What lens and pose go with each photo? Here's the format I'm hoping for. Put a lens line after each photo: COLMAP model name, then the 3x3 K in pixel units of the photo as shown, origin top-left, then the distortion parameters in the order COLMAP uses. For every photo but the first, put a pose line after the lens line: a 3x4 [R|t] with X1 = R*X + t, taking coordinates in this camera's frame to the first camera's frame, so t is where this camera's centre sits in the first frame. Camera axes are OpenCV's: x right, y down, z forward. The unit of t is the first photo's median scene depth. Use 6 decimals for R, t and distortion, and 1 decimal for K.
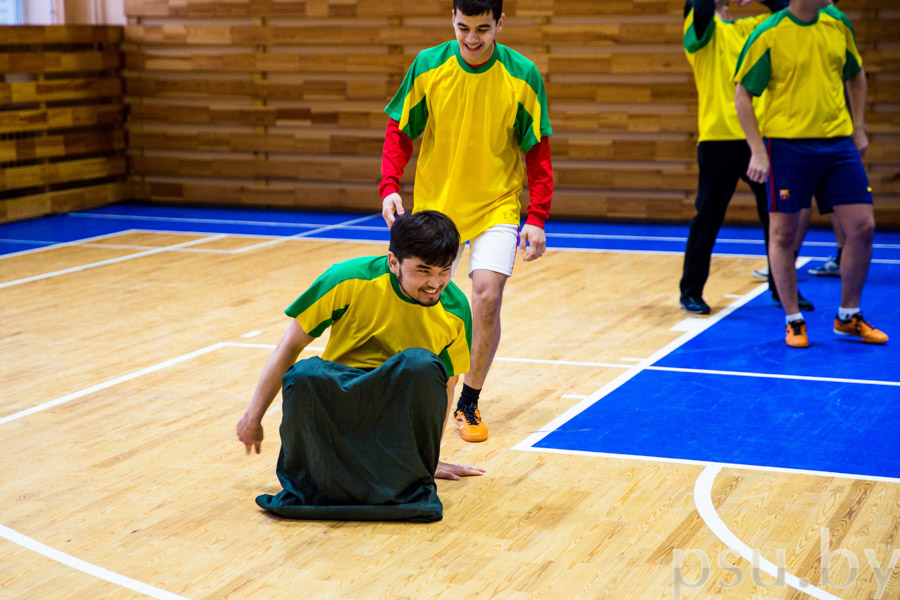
lens RADIAL K [[1797.3, 0, 417.9], [0, 1797.3, 329.0], [0, 0, 1]] dist [0.209915, 0.000000]
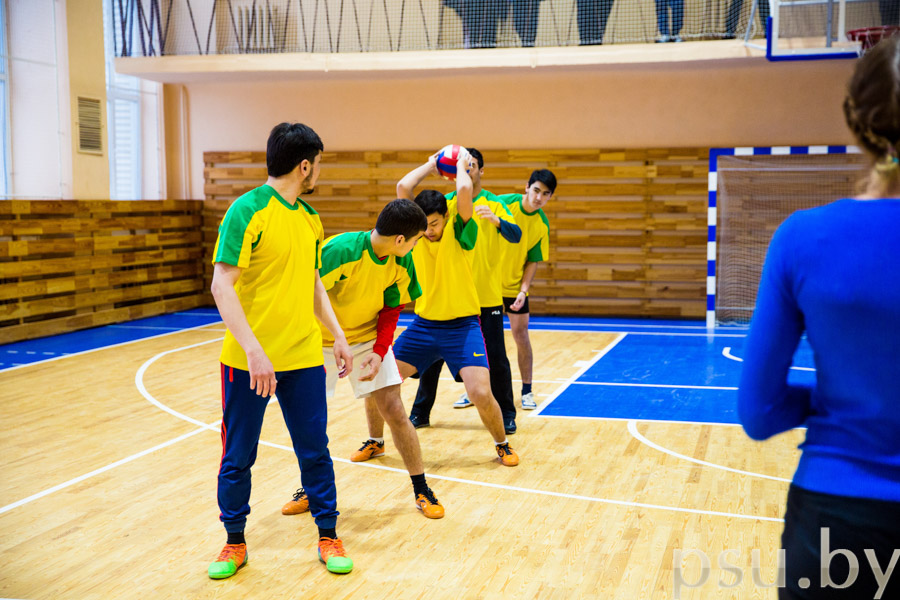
lens RADIAL K [[1269.1, 0, 447.7], [0, 1269.1, 297.3], [0, 0, 1]] dist [0.064854, 0.000000]
pose [[0.990747, -0.003838, 0.135664, -0.107513], [0.015973, 0.995951, -0.088472, 0.028654], [-0.134776, 0.089820, 0.986797, -0.174489]]
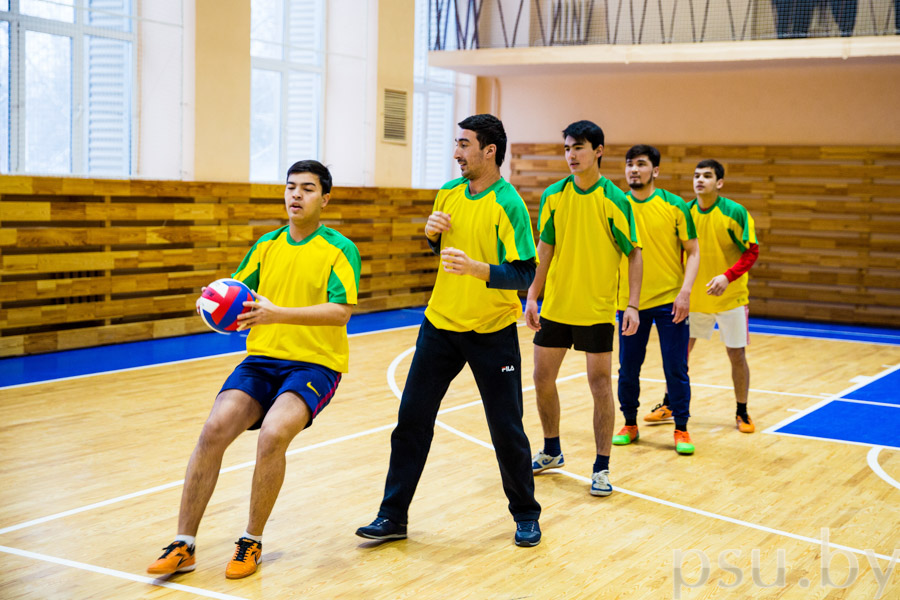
lens RADIAL K [[1252.6, 0, 468.1], [0, 1252.6, 280.3], [0, 0, 1]] dist [0.048878, 0.000000]
pose [[0.988497, 0.046067, -0.144056, -0.031371], [-0.059414, 0.994189, -0.089766, 0.022343], [0.139083, 0.097292, 0.985490, -0.145281]]
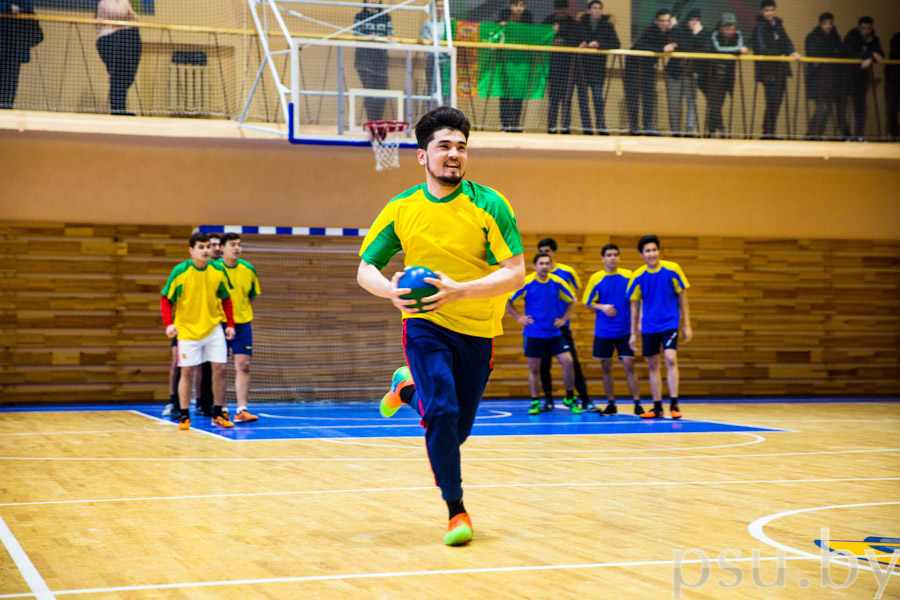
lens RADIAL K [[1797.3, 0, 443.8], [0, 1797.3, 306.4], [0, 0, 1]] dist [0.209915, 0.000000]
pose [[0.752961, 0.020457, 0.657747, -0.584632], [0.099184, 0.984571, -0.144163, 0.117598], [-0.650548, 0.173787, 0.739314, -0.396017]]
